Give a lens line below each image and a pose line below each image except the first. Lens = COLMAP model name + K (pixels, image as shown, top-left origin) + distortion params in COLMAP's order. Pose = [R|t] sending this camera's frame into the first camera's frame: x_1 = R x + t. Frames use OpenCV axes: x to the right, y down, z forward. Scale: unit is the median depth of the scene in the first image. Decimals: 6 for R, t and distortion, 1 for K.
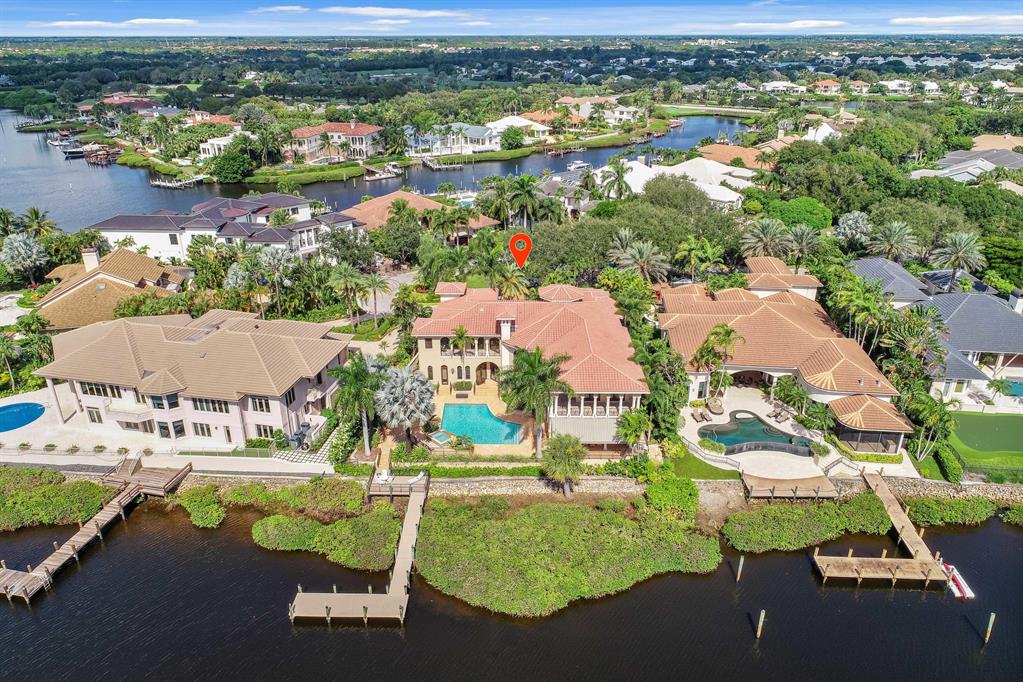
lens RADIAL K [[699.8, 0, 511.5], [0, 699.8, 341.0], [0, 0, 1]] dist [0.001087, -0.000267]
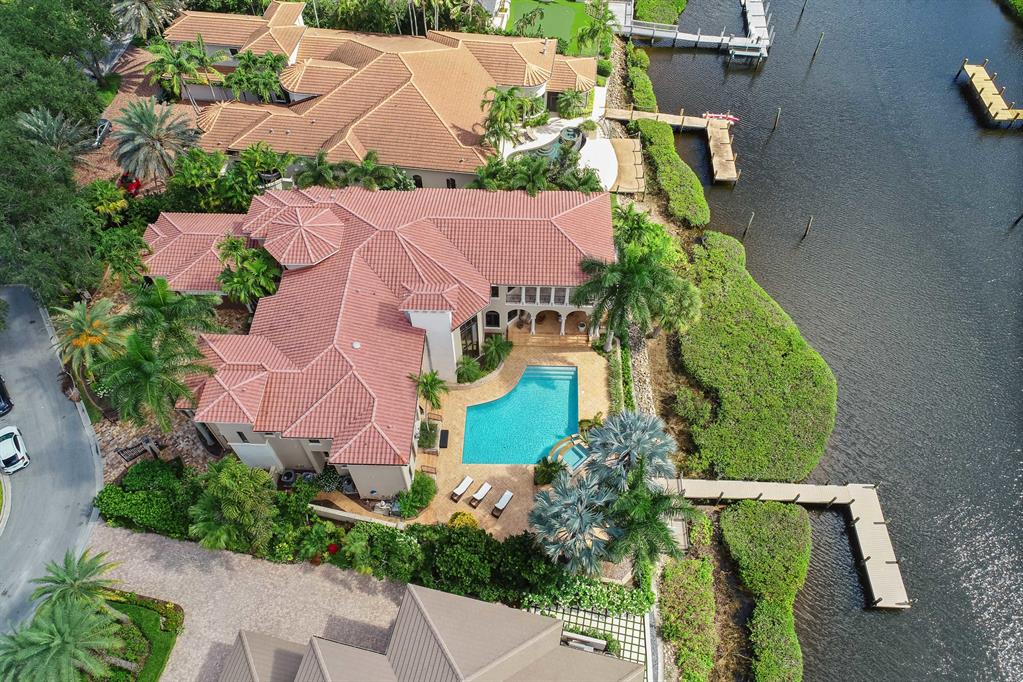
lens RADIAL K [[699.8, 0, 511.5], [0, 699.8, 341.0], [0, 0, 1]] dist [0.001087, -0.000267]
pose [[0.018206, -0.808518, 0.588190, -0.426095], [0.400516, 0.544922, 0.736646, -0.476106], [-0.916109, 0.222168, 0.333745, 0.806499]]
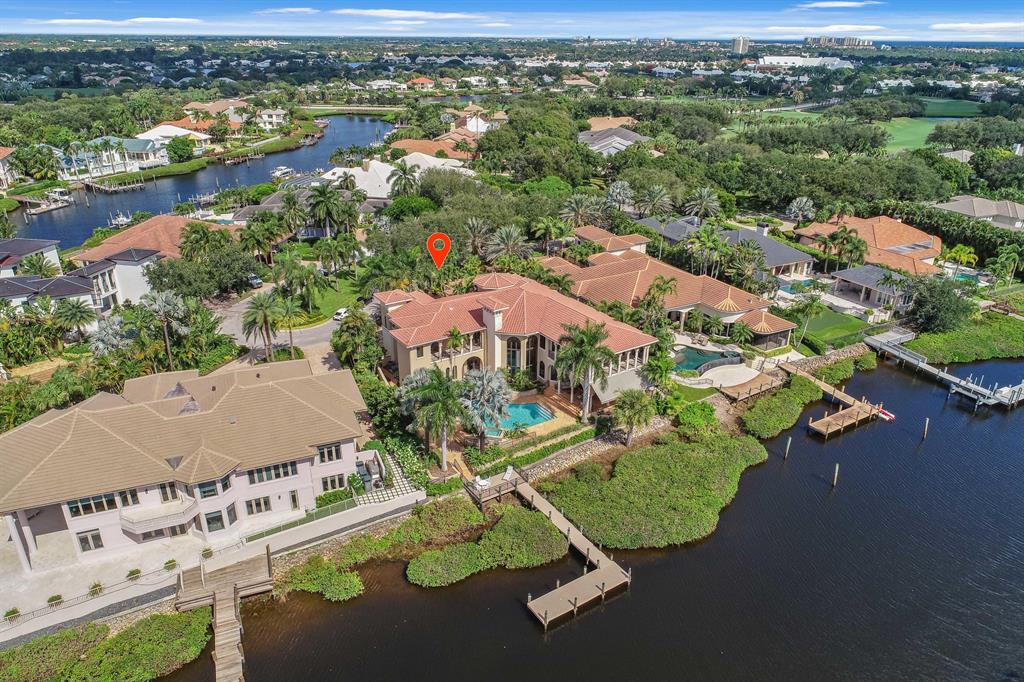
lens RADIAL K [[685.2, 0, 515.8], [0, 685.2, 338.8], [0, 0, 1]] dist [0.001935, -0.001105]
pose [[0.826611, -0.220965, 0.517579, -0.565017], [0.219058, 0.973494, 0.065752, -0.054676], [-0.518389, 0.059028, 0.853105, 0.123102]]
